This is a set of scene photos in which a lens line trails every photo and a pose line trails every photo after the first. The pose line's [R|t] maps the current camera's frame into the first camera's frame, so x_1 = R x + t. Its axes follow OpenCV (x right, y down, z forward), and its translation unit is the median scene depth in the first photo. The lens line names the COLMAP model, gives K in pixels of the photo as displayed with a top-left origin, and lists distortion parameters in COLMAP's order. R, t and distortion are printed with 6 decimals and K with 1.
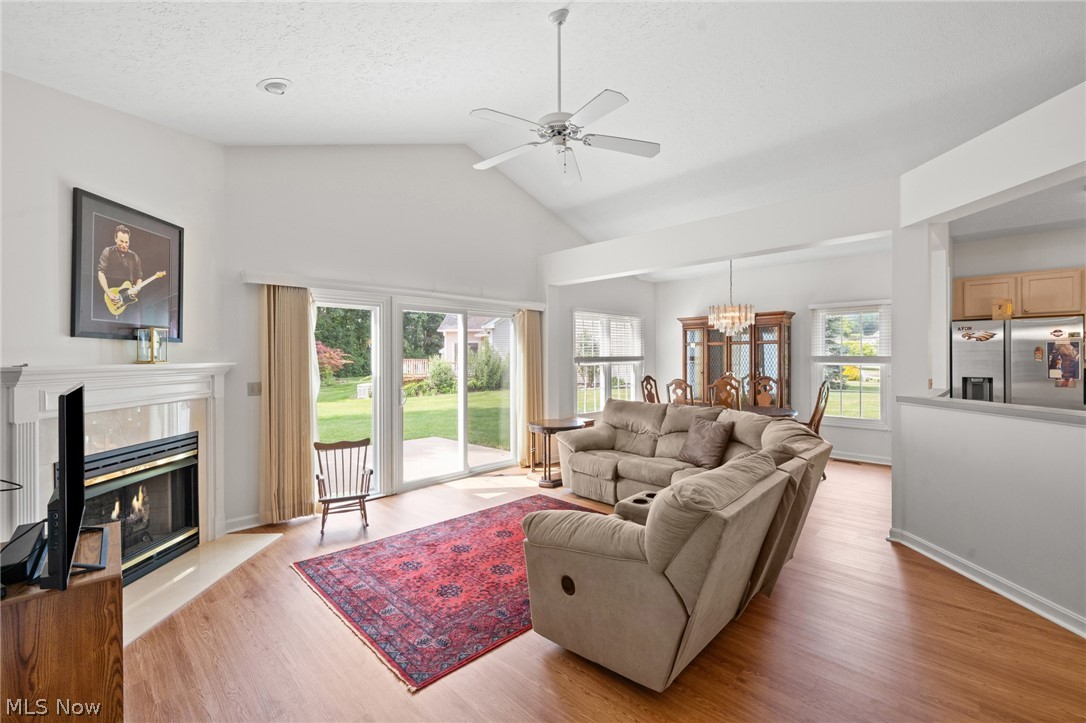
lens RADIAL K [[466.3, 0, 543.0], [0, 466.3, 361.5], [0, 0, 1]] dist [0.000371, 0.000166]
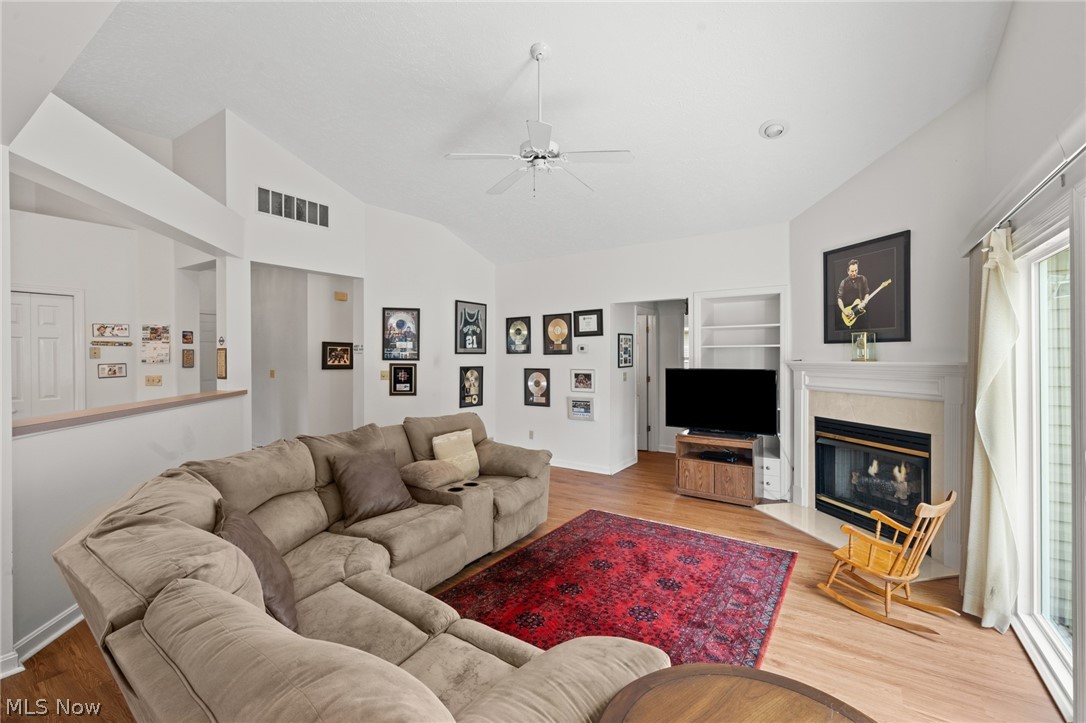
lens RADIAL K [[466.3, 0, 543.0], [0, 466.3, 361.5], [0, 0, 1]] dist [0.000371, 0.000166]
pose [[-0.982111, 0.010319, -0.188022, 0.241369], [0.007080, 0.999815, 0.017891, -0.022911], [0.188172, 0.016240, -0.982002, 2.098505]]
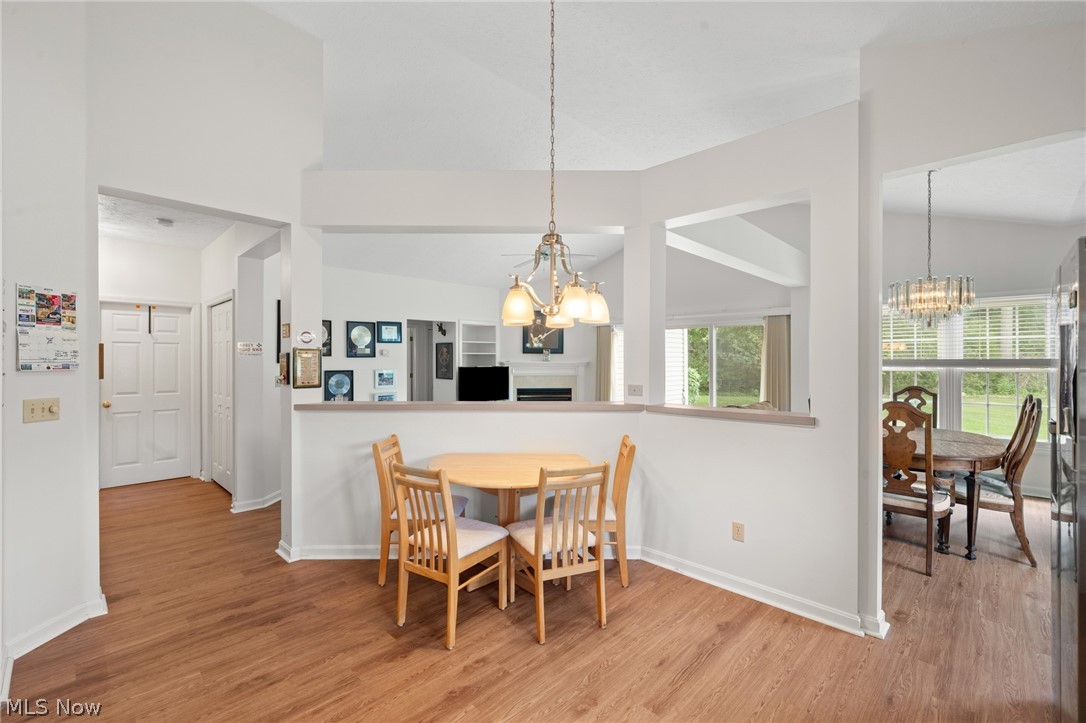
lens RADIAL K [[466.3, 0, 543.0], [0, 466.3, 361.5], [0, 0, 1]] dist [0.000371, 0.000166]
pose [[0.008741, 0.010871, -0.999903, 2.142885], [-0.006514, 0.999920, 0.010815, -0.027501], [0.999941, 0.006419, 0.008811, 0.968706]]
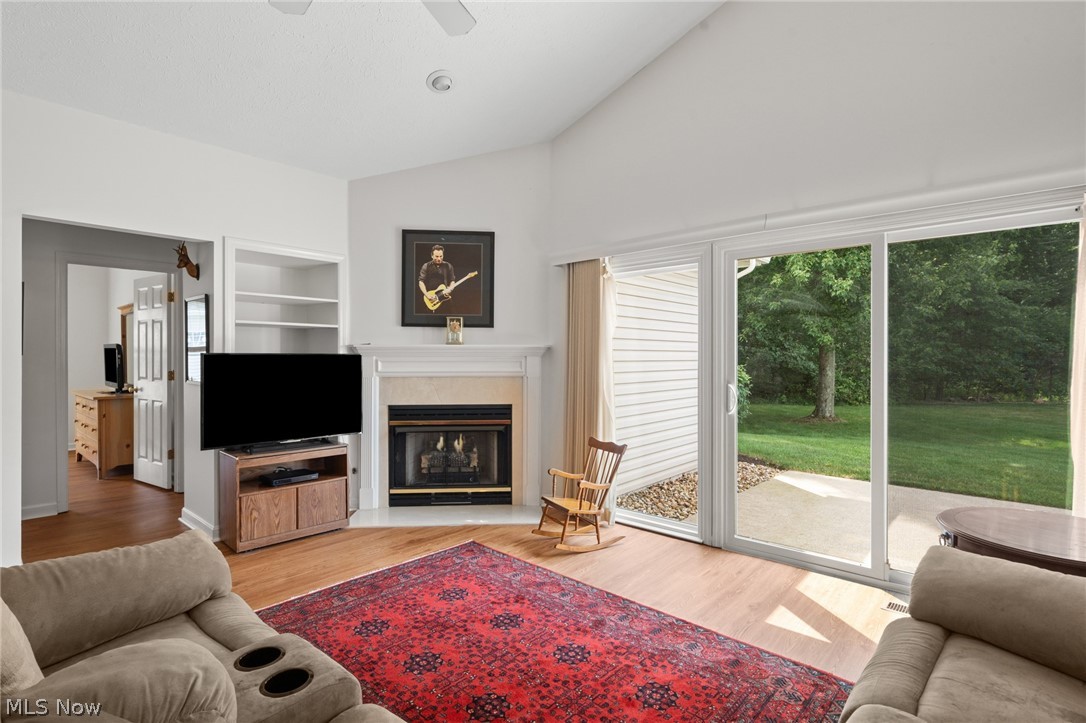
lens RADIAL K [[524.0, 0, 540.1], [0, 524.0, 359.8], [0, 0, 1]] dist [0.000658, 0.000075]
pose [[0.051254, 0.007693, -0.998656, 0.655551], [-0.009635, 0.999928, 0.007208, 0.035451], [0.998639, 0.009252, 0.051325, 1.184815]]
